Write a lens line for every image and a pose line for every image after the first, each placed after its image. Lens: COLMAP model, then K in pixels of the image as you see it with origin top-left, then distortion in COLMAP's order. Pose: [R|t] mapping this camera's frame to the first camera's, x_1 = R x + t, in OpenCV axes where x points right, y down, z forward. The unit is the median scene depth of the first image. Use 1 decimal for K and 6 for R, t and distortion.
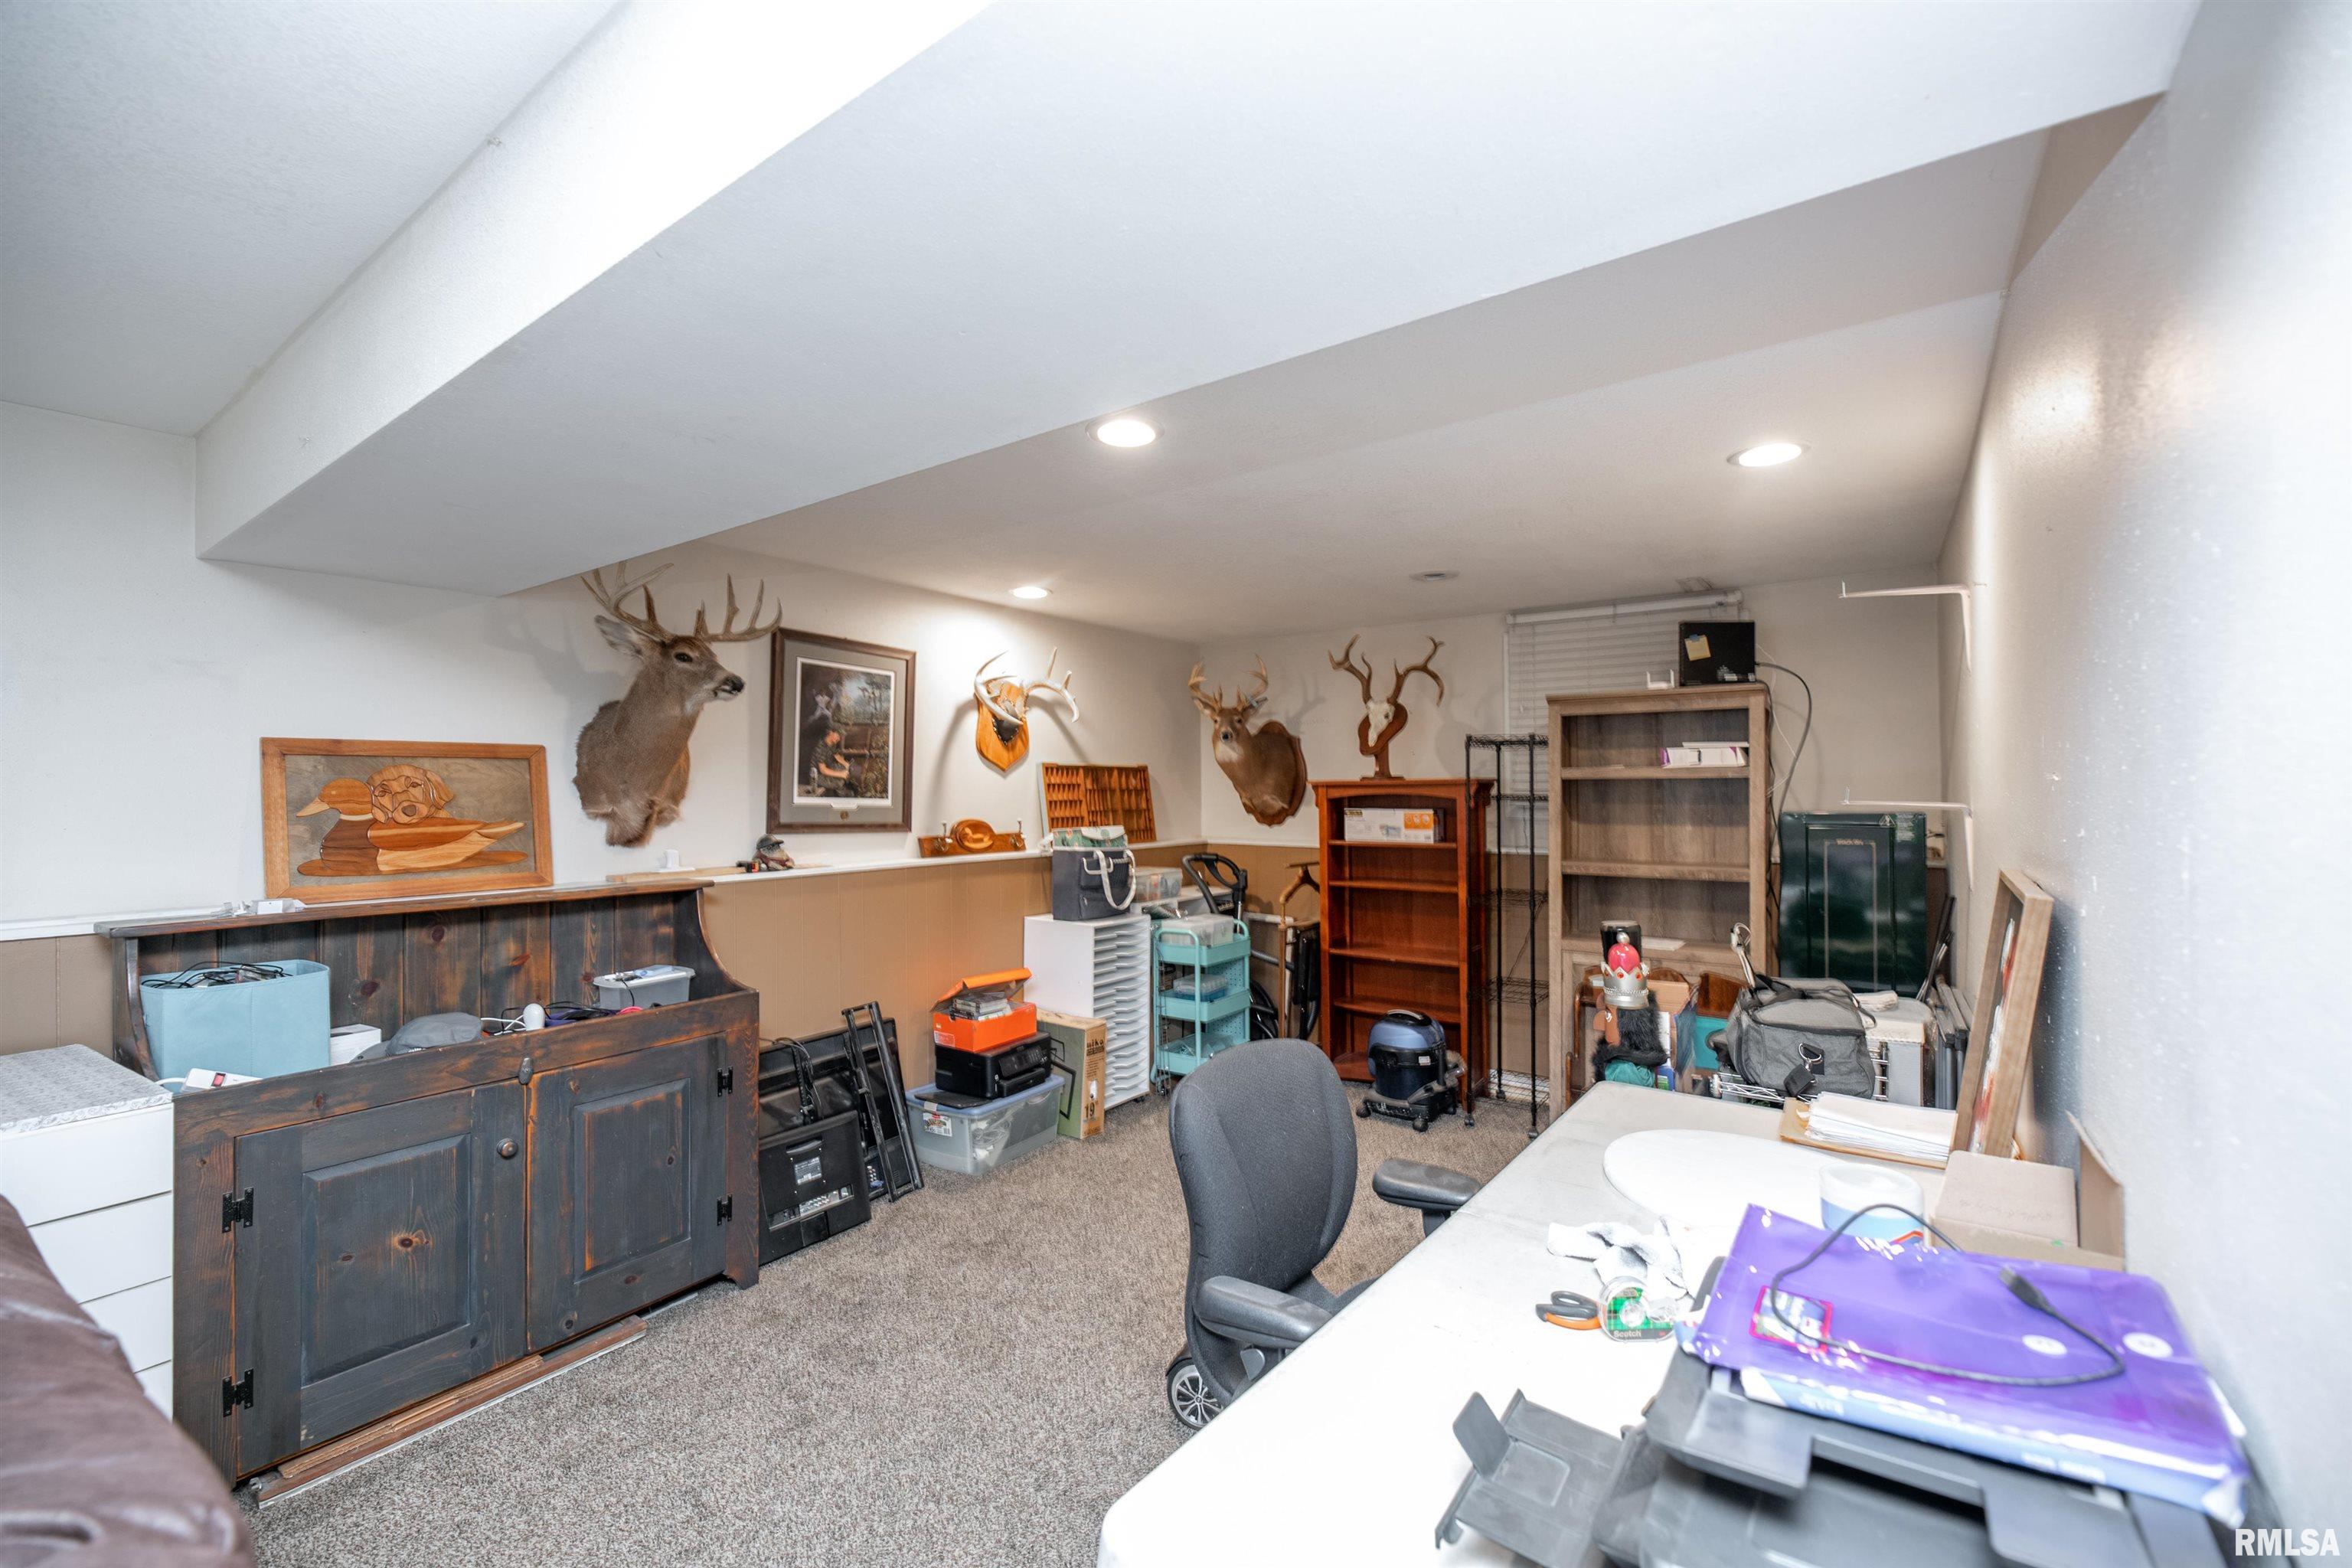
lens RADIAL K [[940.2, 0, 1175.7], [0, 940.2, 770.6], [0, 0, 1]] dist [0.003616, 0.000119]
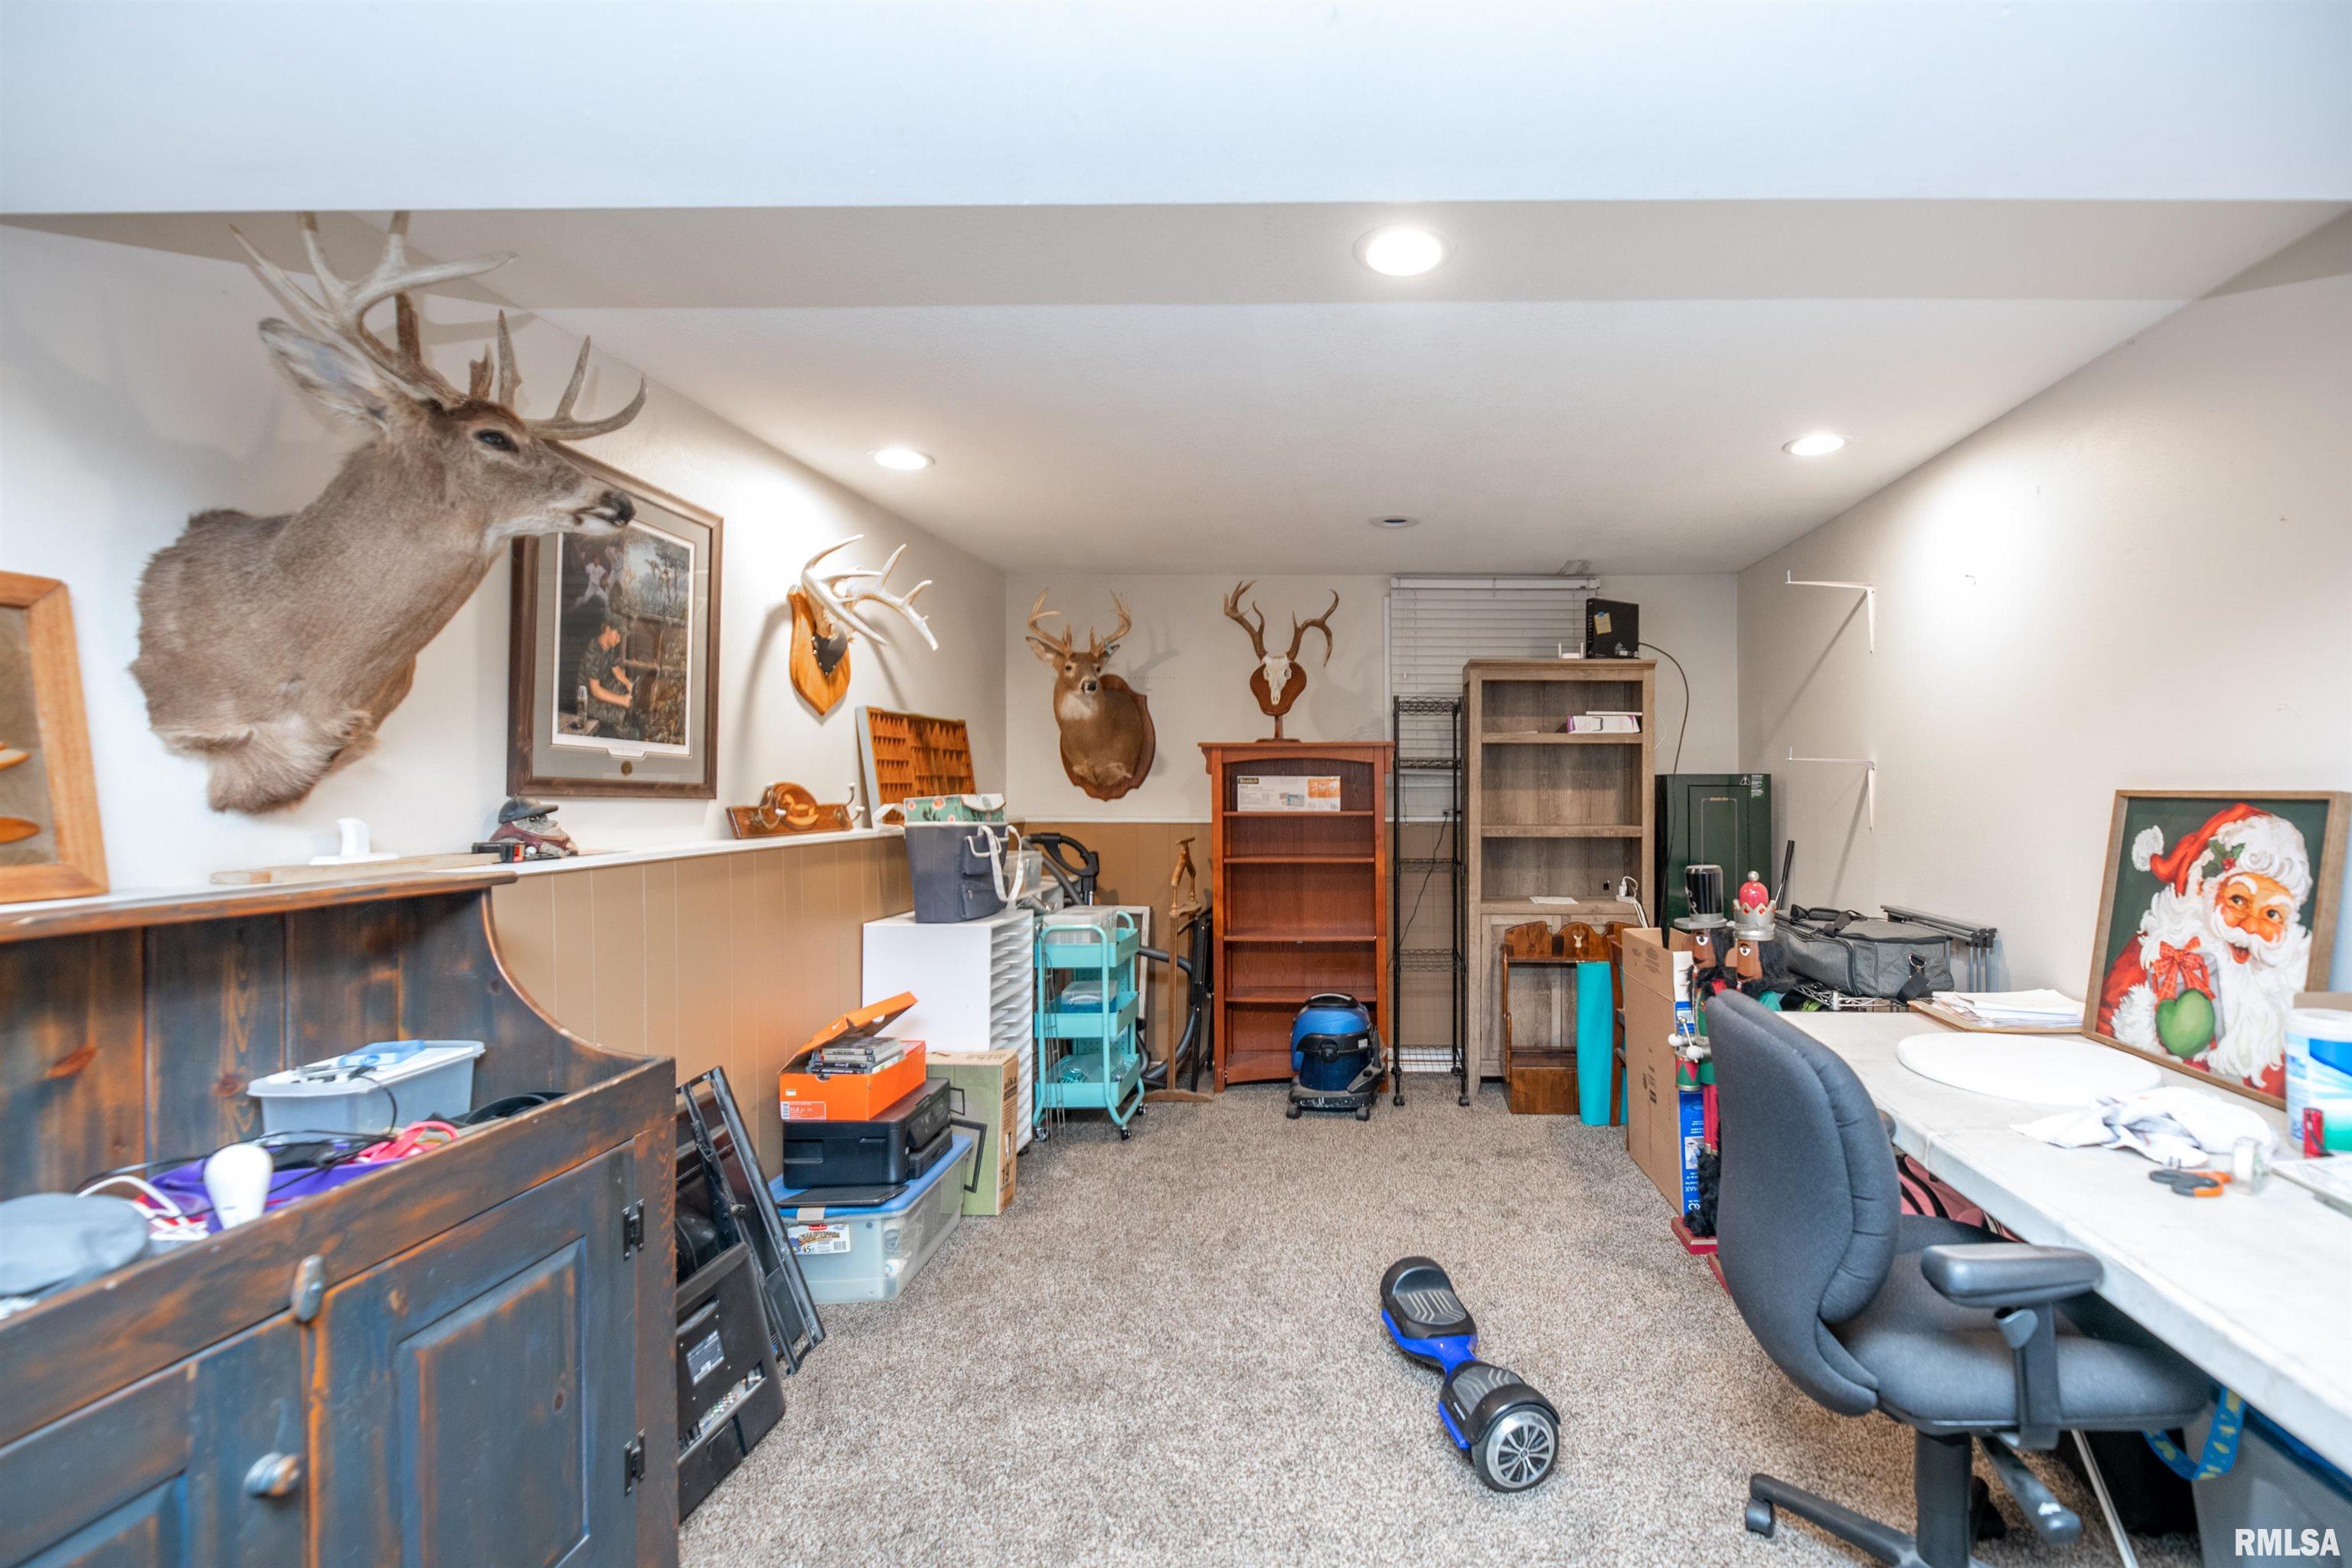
lens RADIAL K [[1025.4, 0, 1176.0], [0, 1025.4, 784.0], [0, 0, 1]] dist [-0.000138, -0.000043]
pose [[0.822869, 0.012547, 0.568092, -0.439693], [-0.015634, 0.999878, 0.000561, 0.052169], [-0.568015, -0.009343, 0.822965, 0.261909]]
